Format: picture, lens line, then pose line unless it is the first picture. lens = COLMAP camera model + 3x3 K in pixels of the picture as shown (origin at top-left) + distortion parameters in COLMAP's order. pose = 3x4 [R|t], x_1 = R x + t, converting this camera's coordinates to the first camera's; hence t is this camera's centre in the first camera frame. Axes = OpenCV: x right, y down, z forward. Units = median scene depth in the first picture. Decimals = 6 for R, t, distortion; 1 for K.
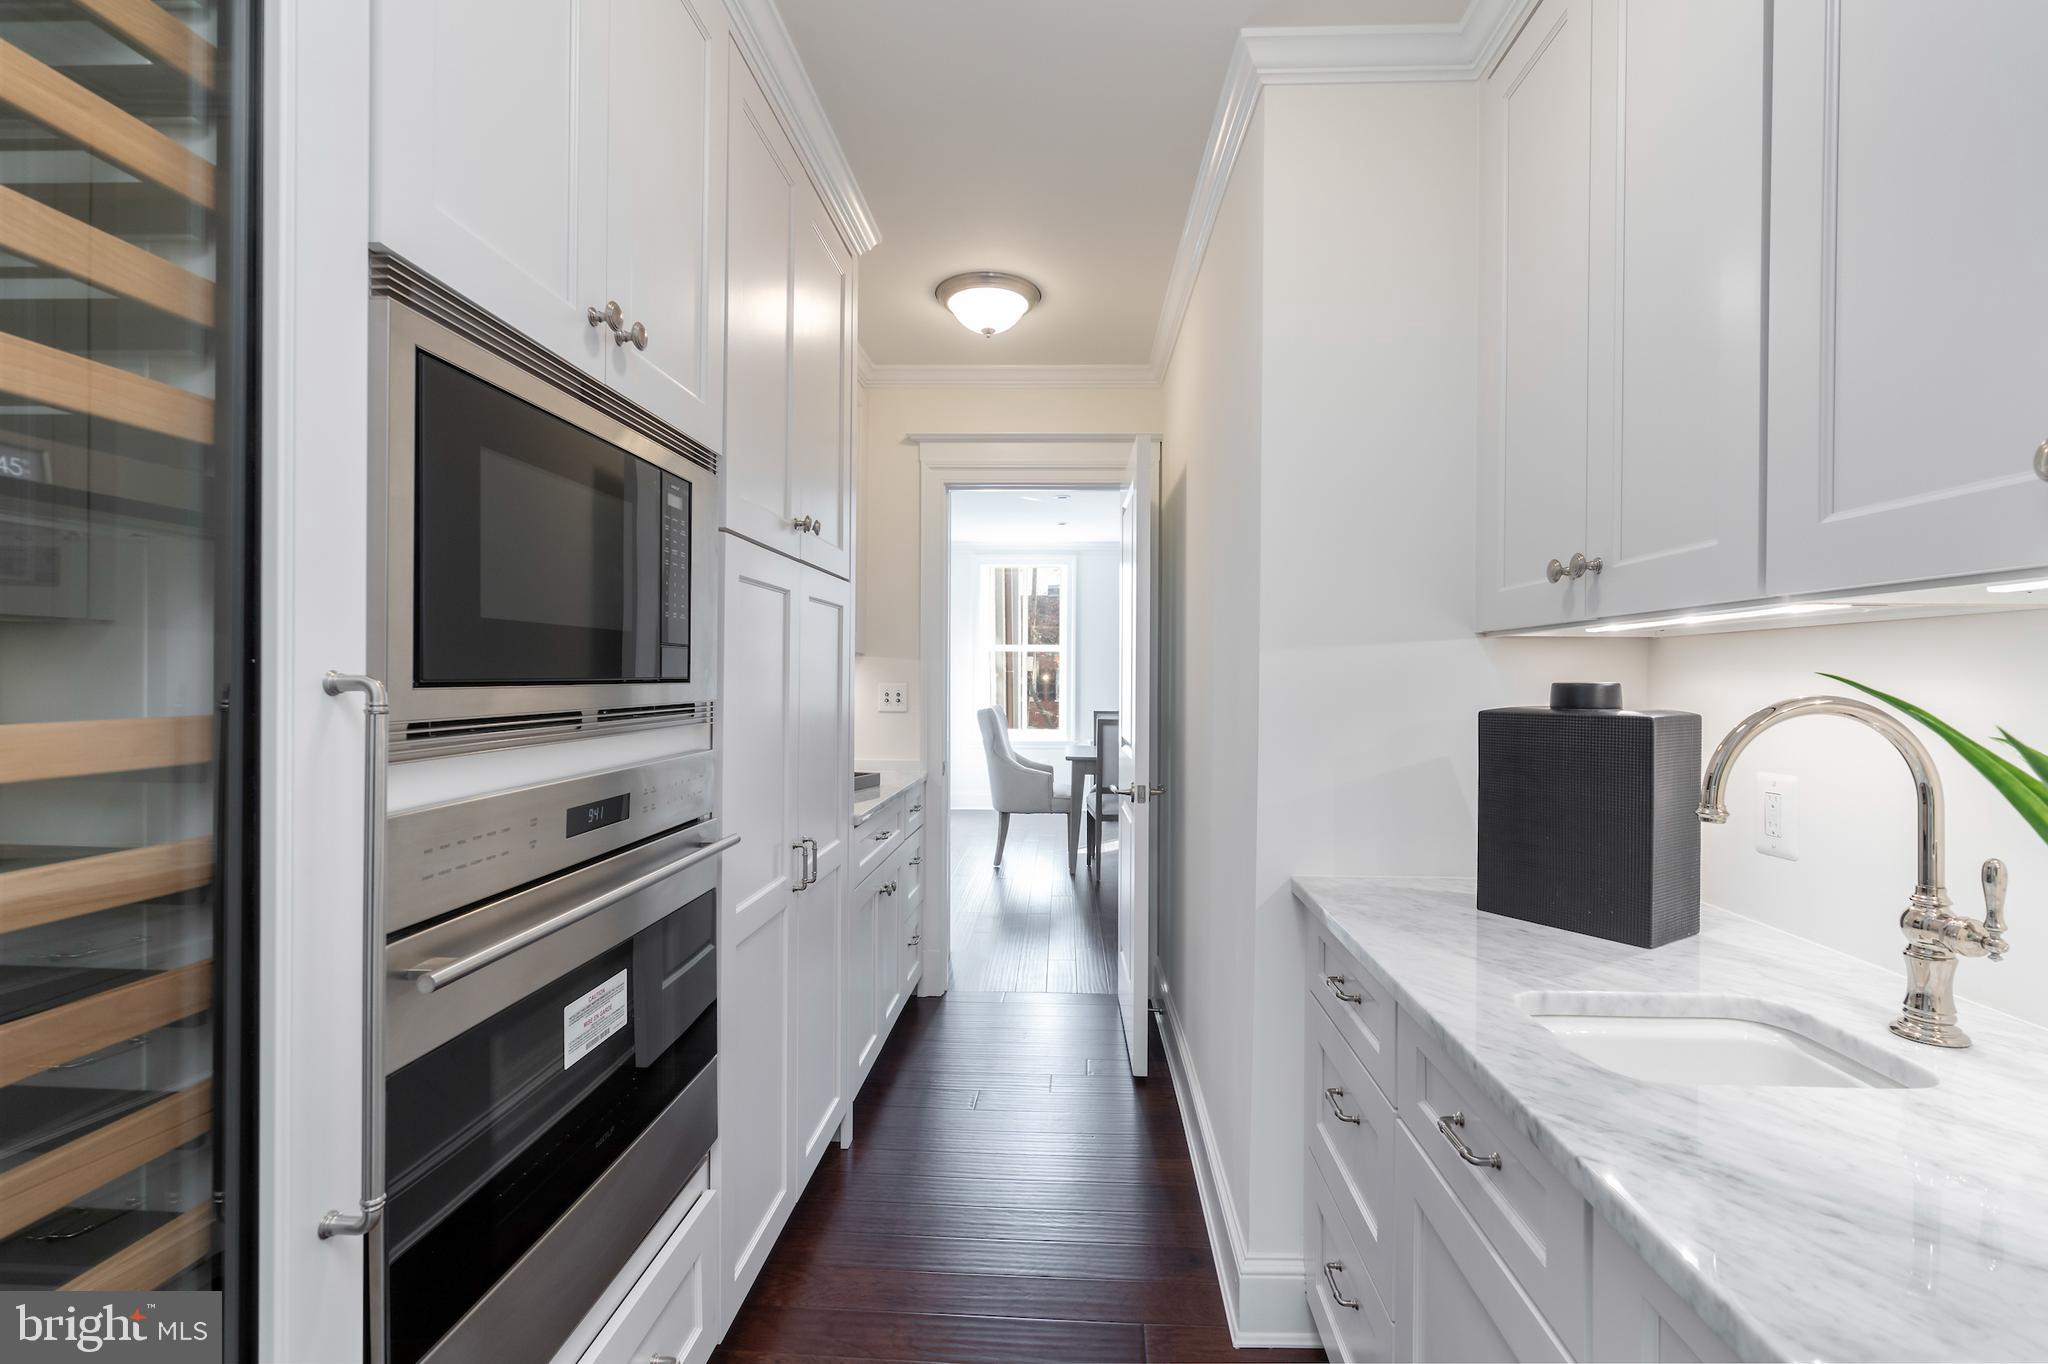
lens RADIAL K [[926.9, 0, 1024.0], [0, 926.9, 682.0], [0, 0, 1]] dist [-0.003776, -0.000042]
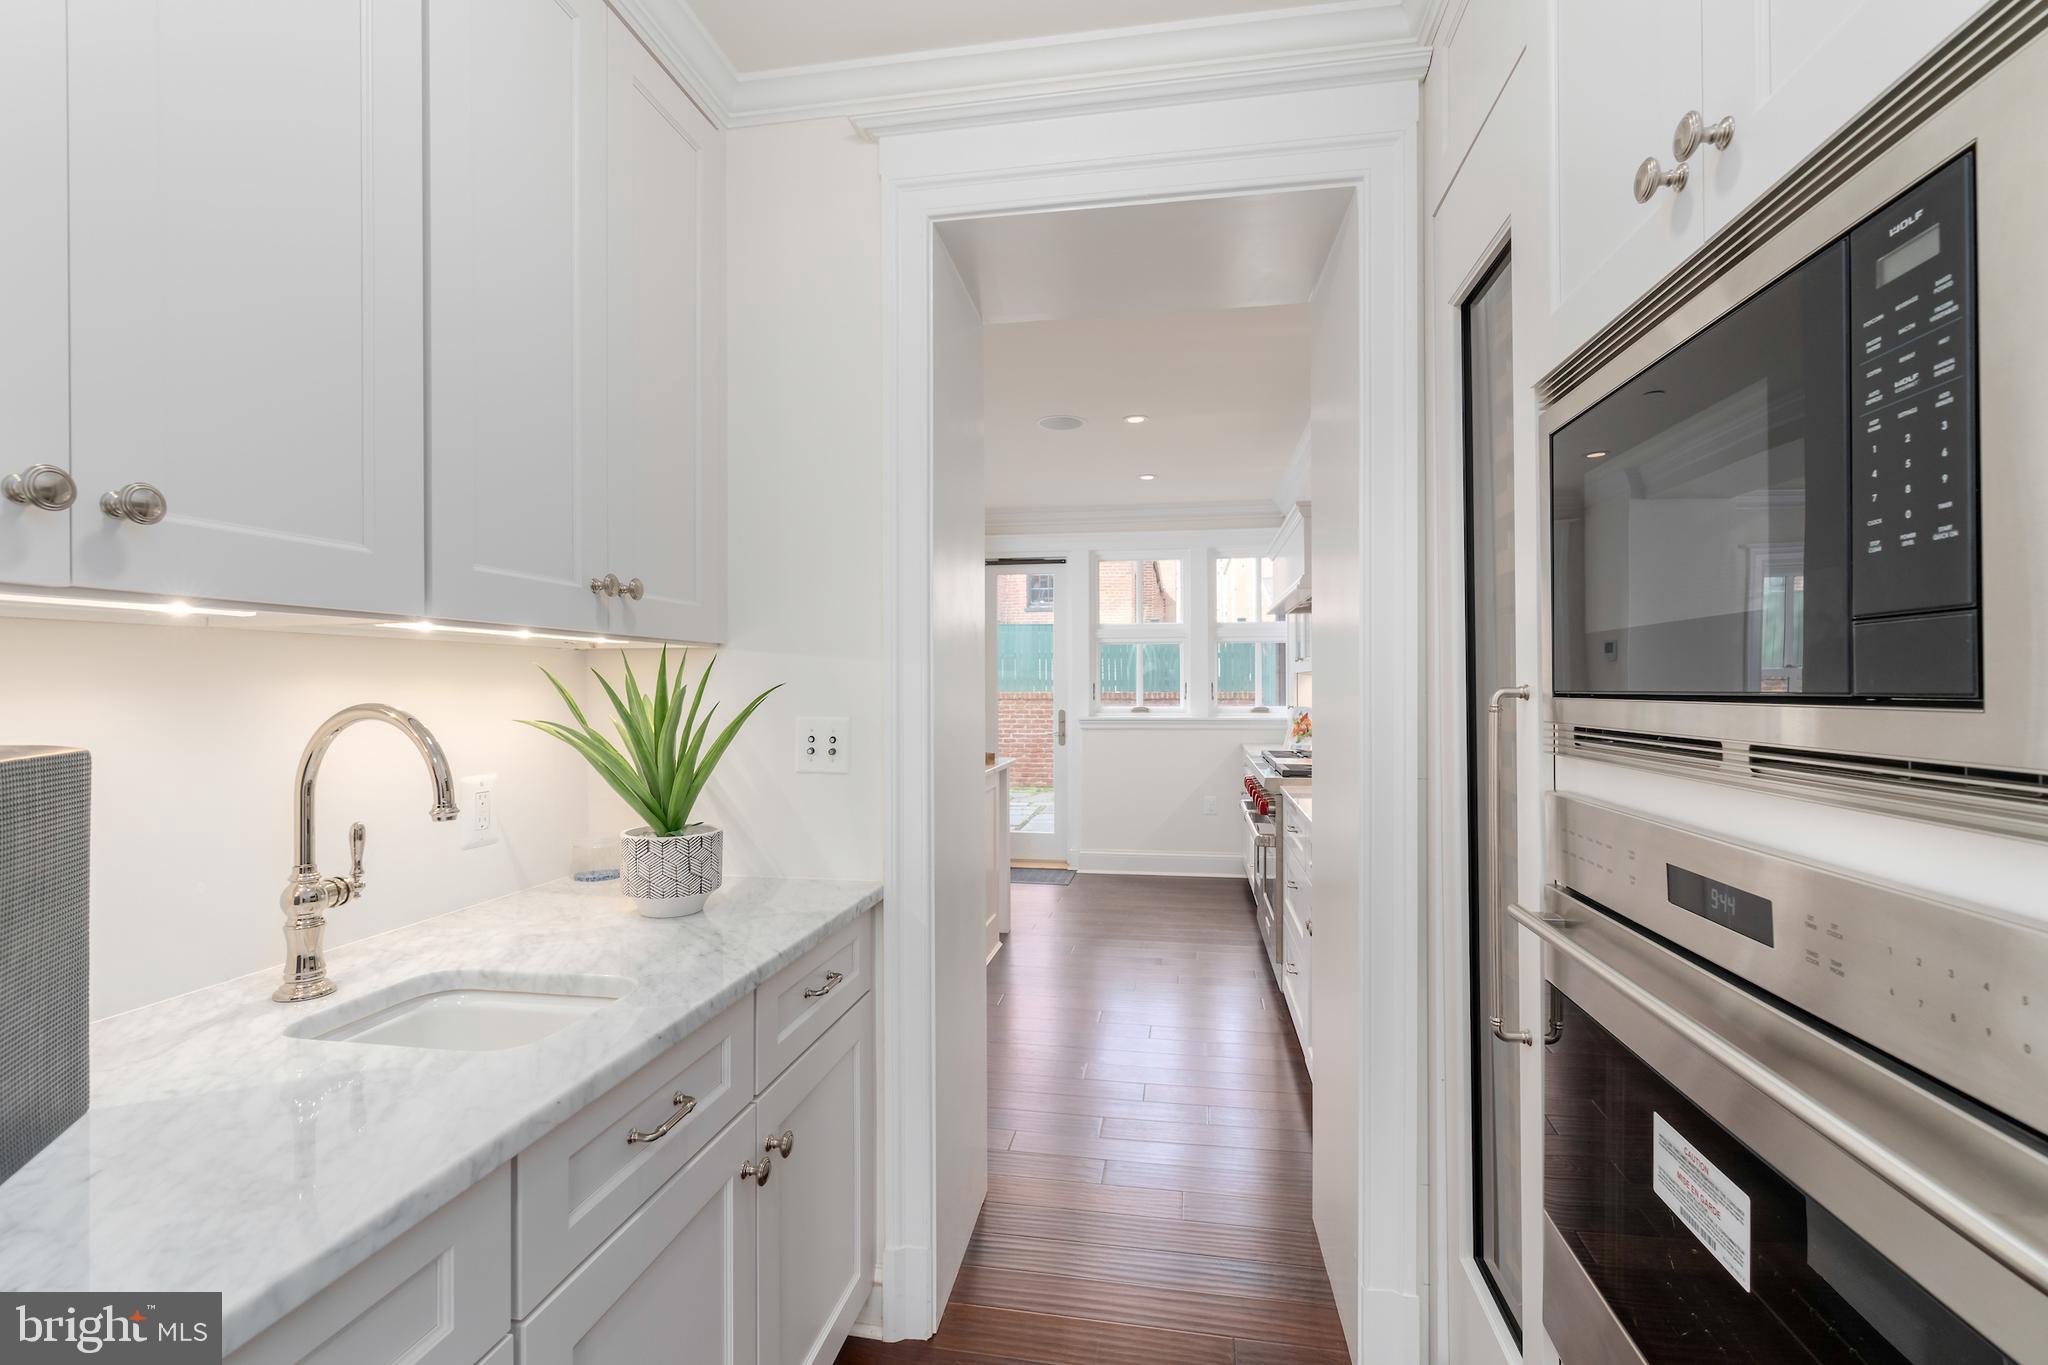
lens RADIAL K [[926.9, 0, 1024.0], [0, 926.9, 682.5], [0, 0, 1]] dist [-0.003776, -0.000042]
pose [[-0.994293, -0.001347, 0.106676, -0.056608], [-0.001152, 0.999998, 0.001892, -0.015577], [-0.106678, 0.001758, -0.994292, 2.152624]]
